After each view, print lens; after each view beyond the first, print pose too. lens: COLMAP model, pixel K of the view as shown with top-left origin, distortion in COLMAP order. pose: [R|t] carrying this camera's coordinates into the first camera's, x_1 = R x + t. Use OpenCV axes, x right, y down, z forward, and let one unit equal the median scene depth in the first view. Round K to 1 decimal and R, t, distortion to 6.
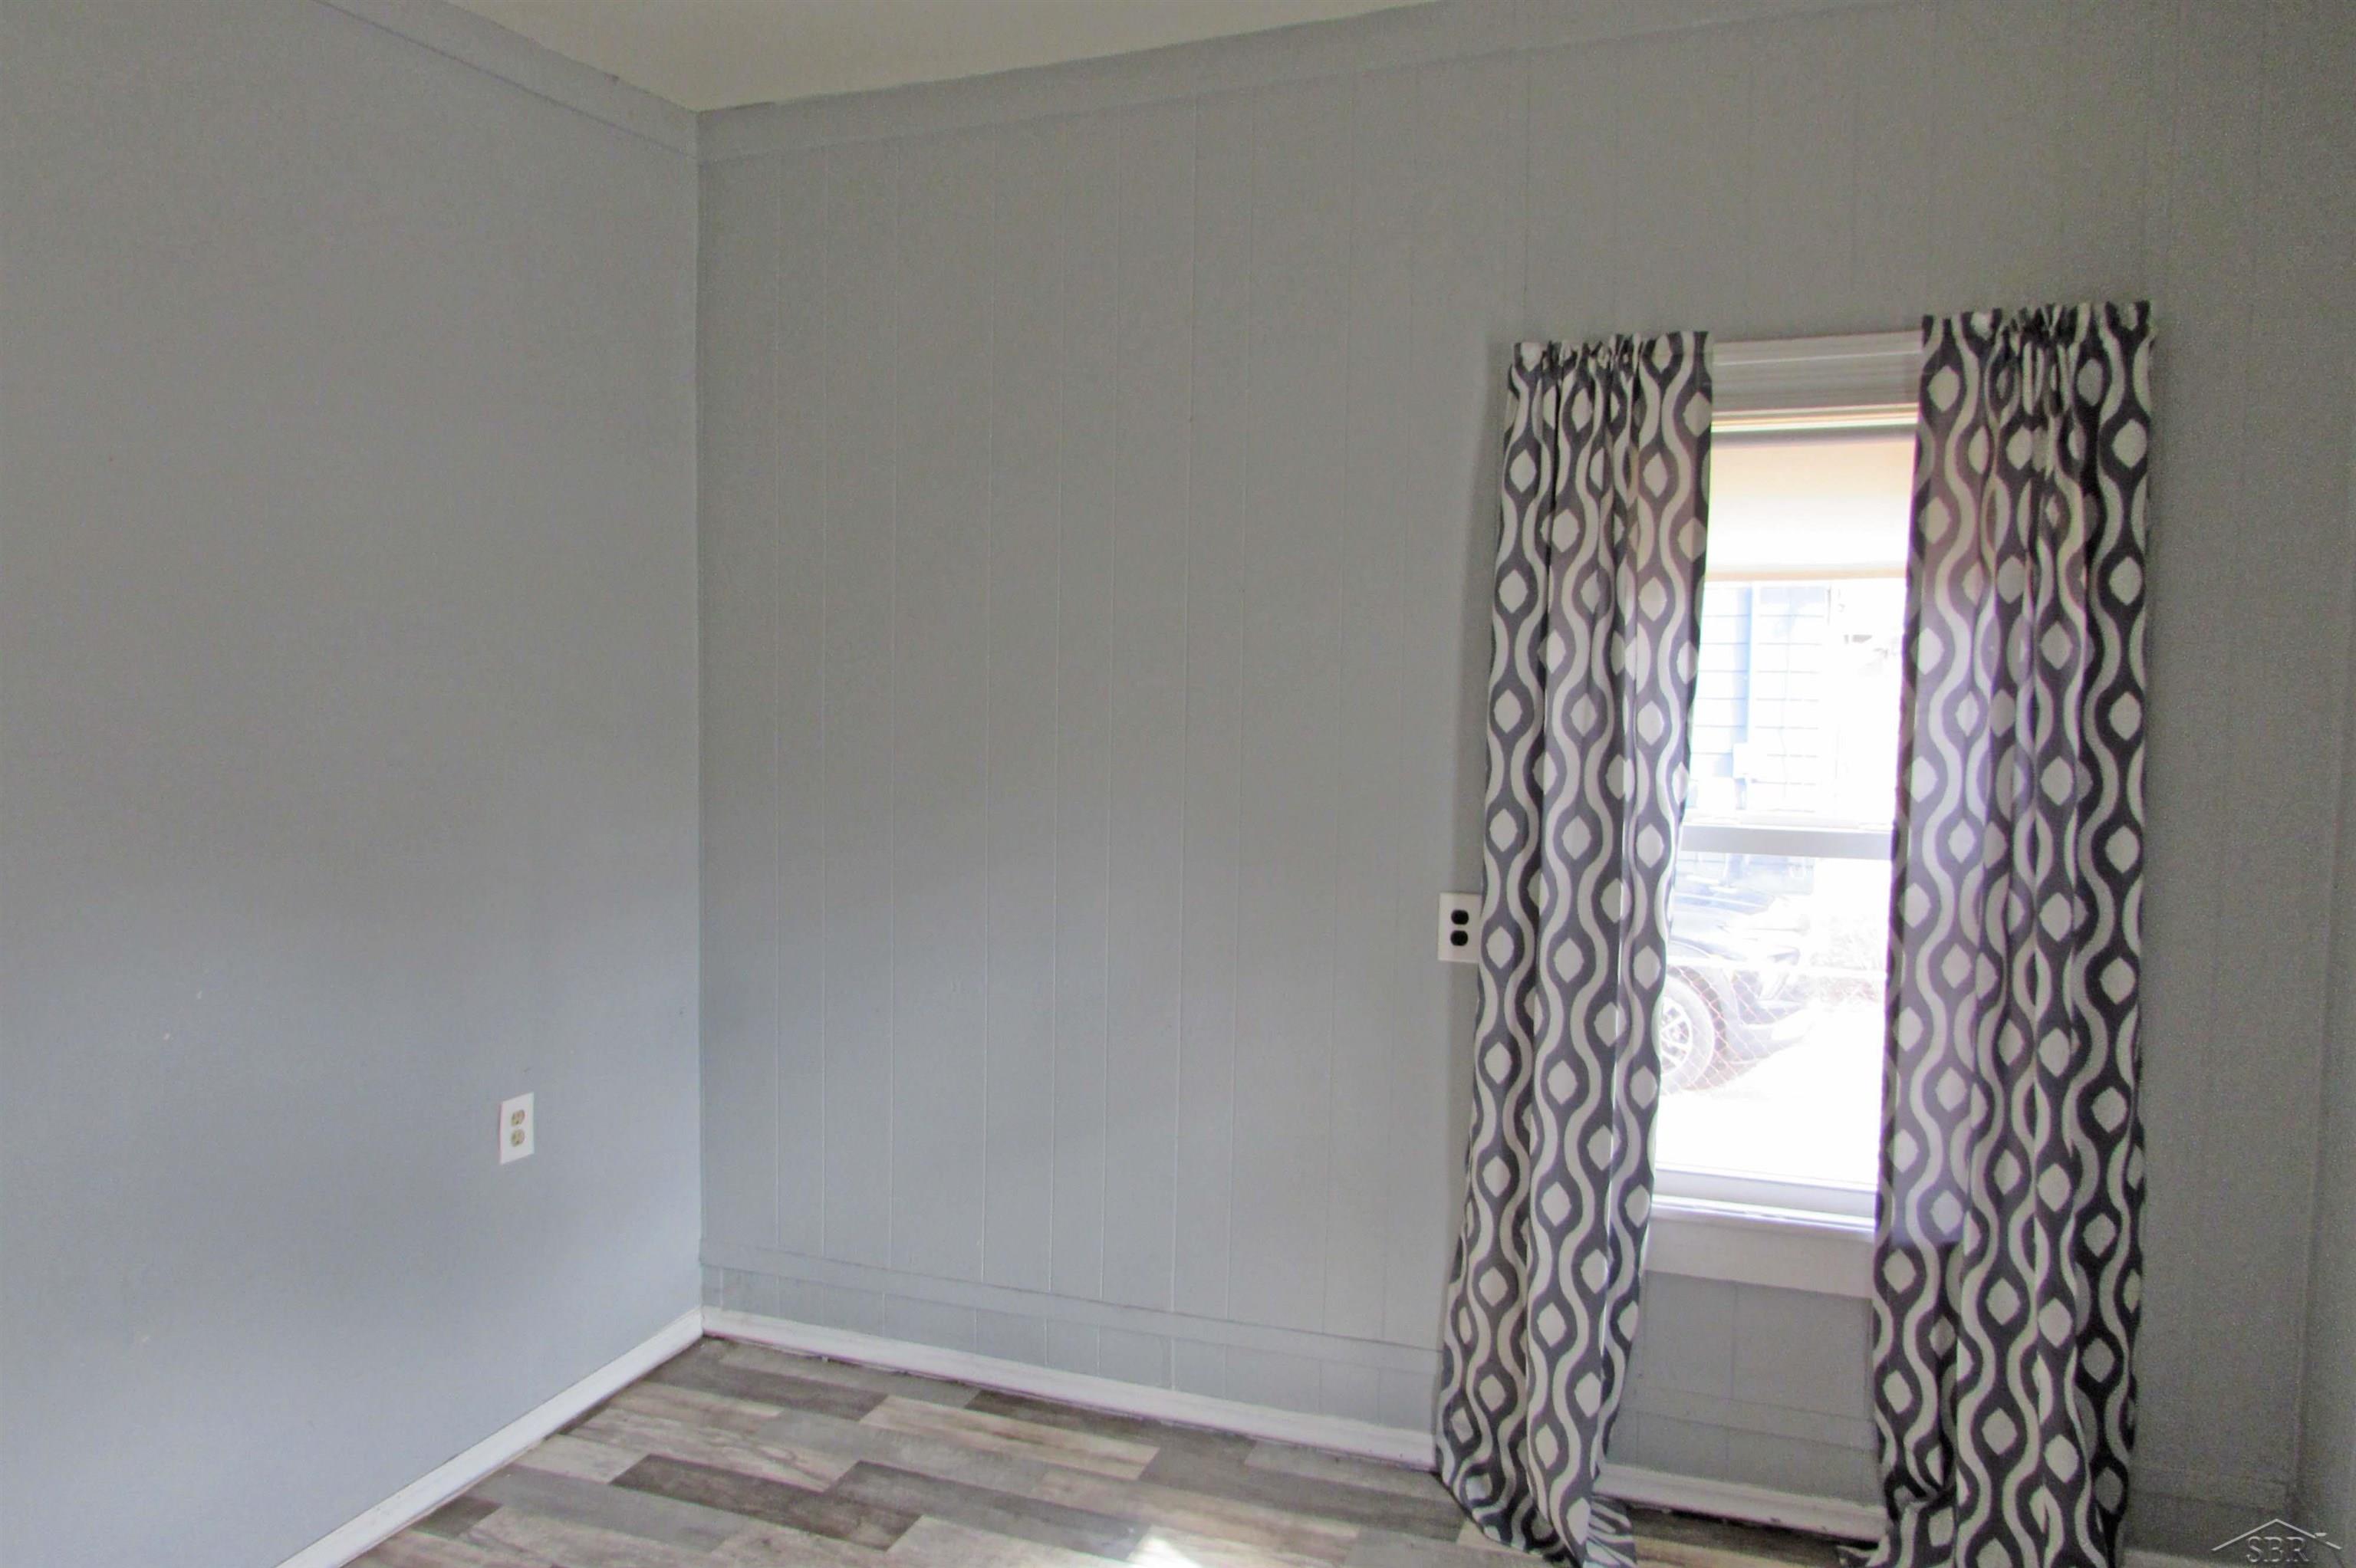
lens RADIAL K [[1674.5, 0, 1164.6], [0, 1674.5, 861.6], [0, 0, 1]] dist [-0.030575, 0.006852]
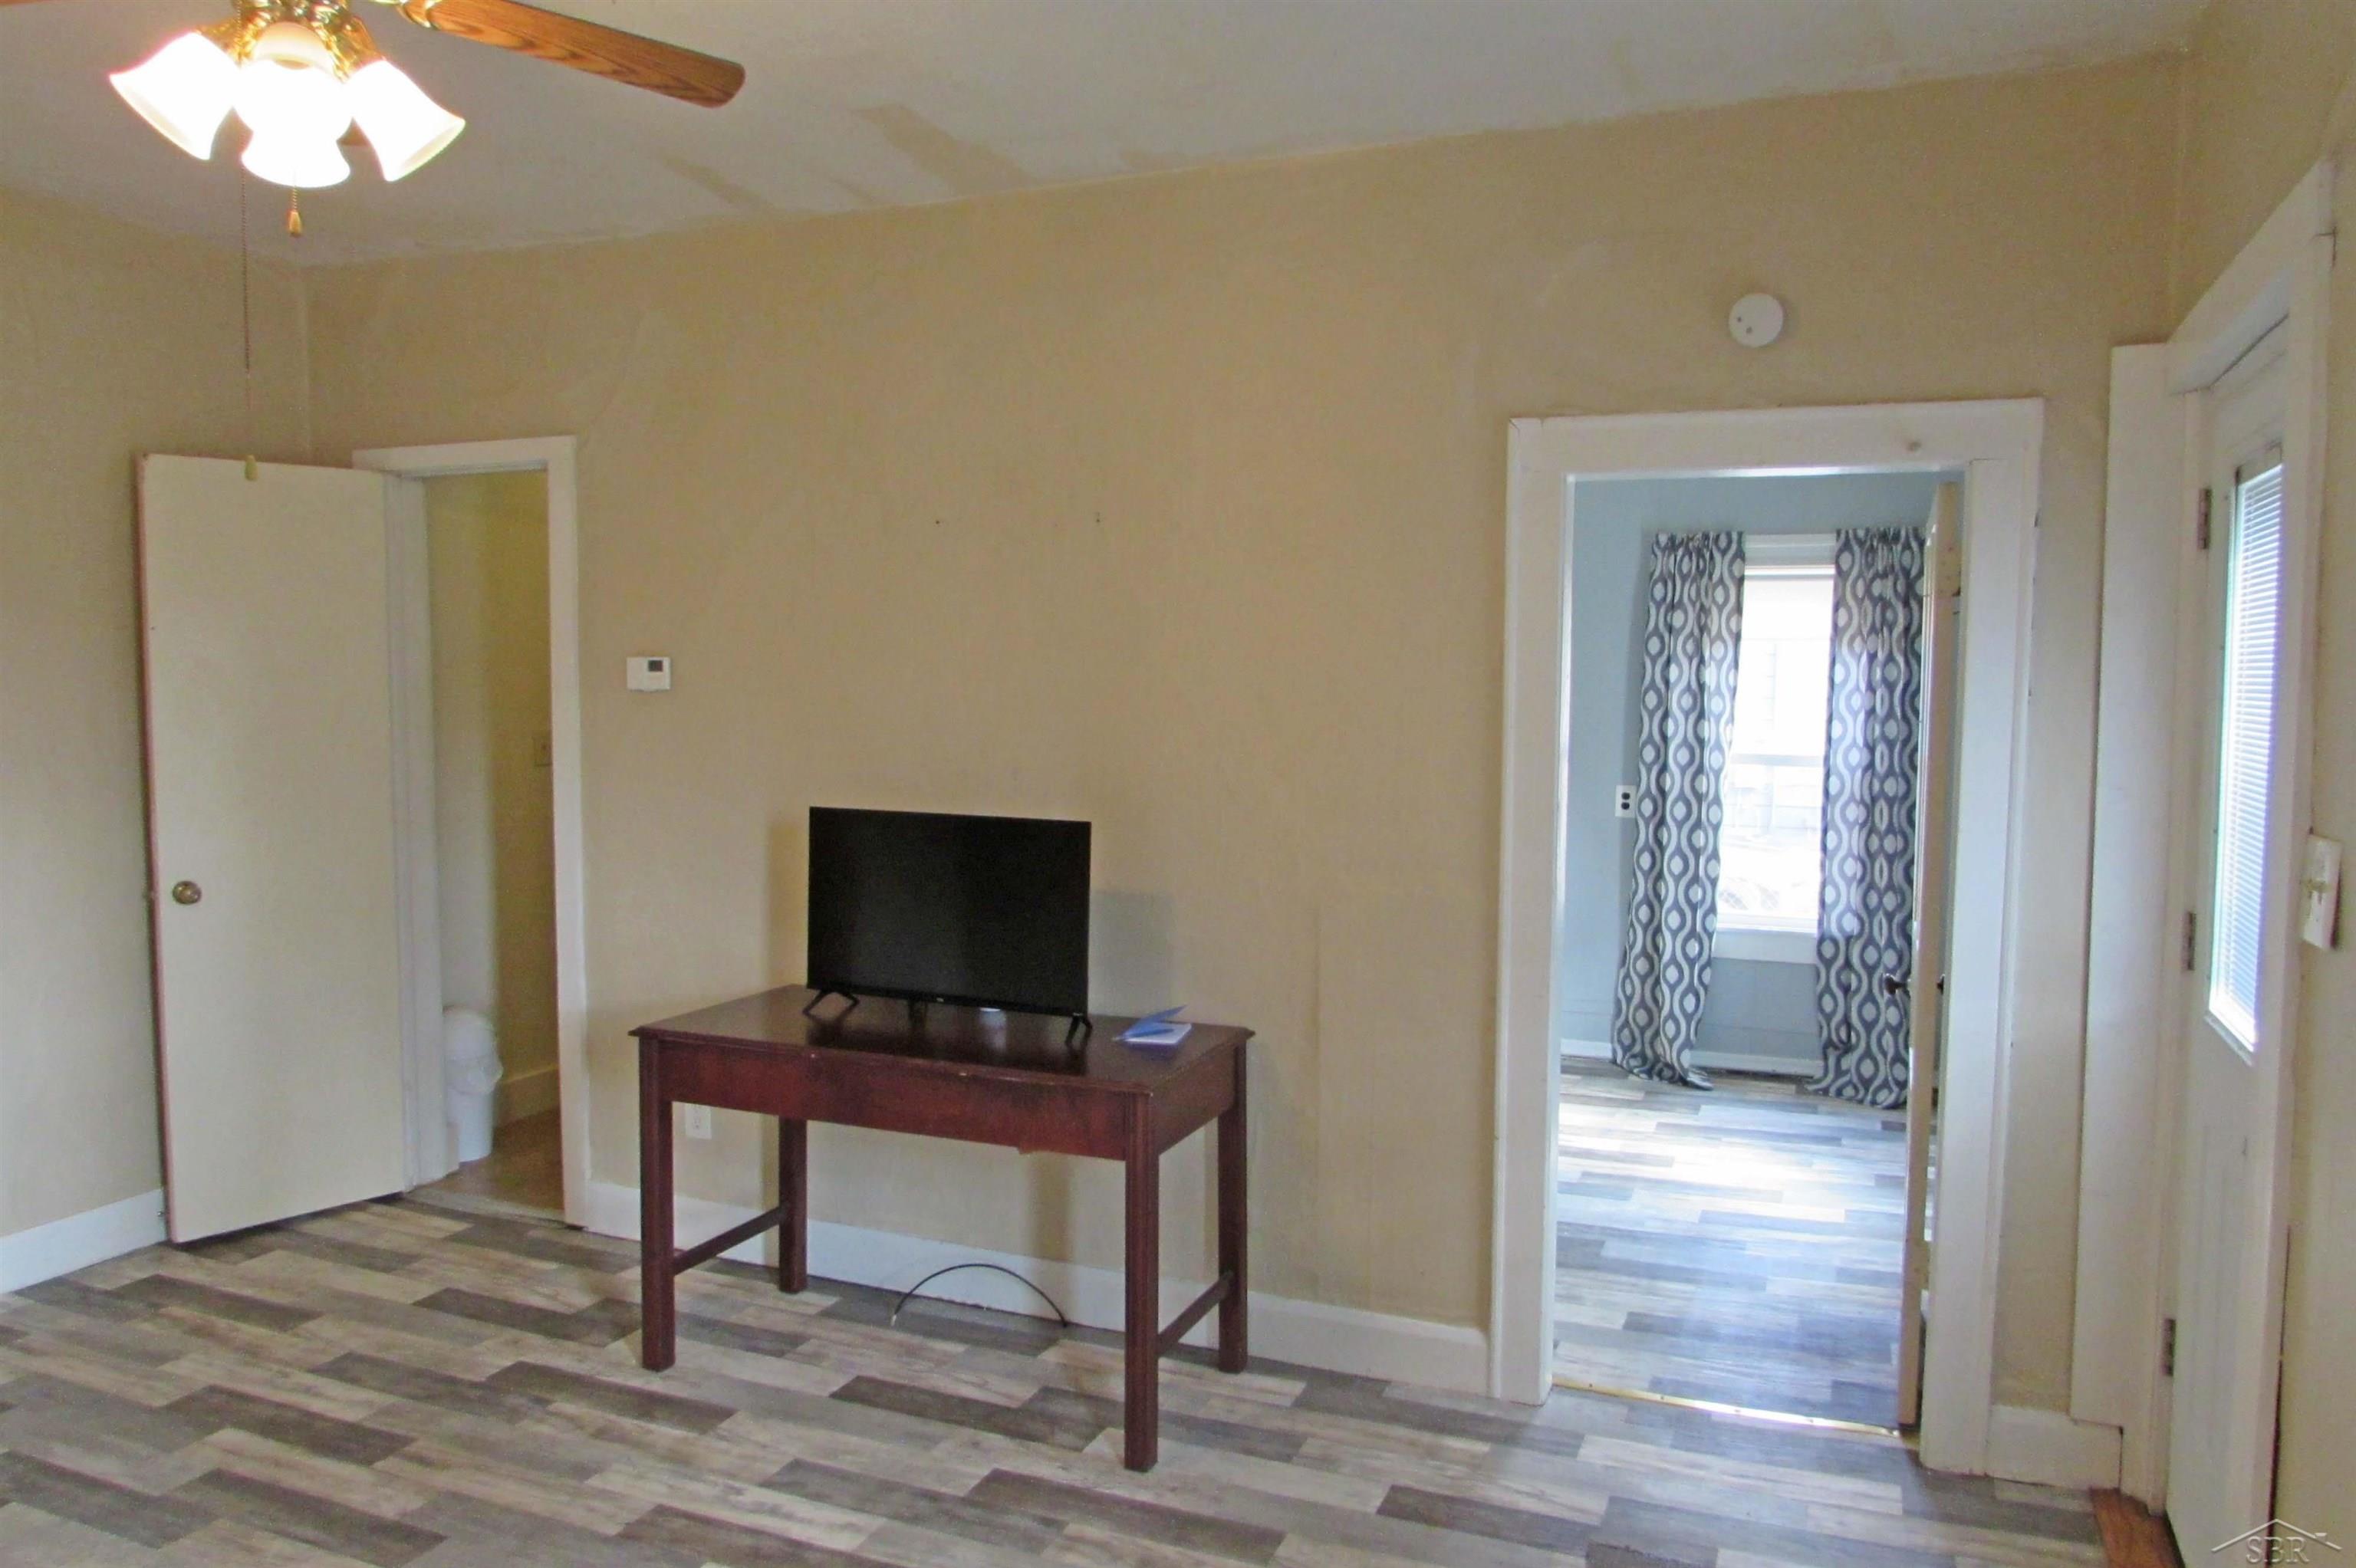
lens RADIAL K [[1674.5, 0, 1180.6], [0, 1674.5, 801.5], [0, 0, 1]] dist [-0.030575, 0.006852]
pose [[0.998528, 0.019359, -0.050667, -0.308158], [-0.022337, 0.998015, -0.058878, 0.193030], [0.049427, 0.059923, 0.996979, -1.249226]]
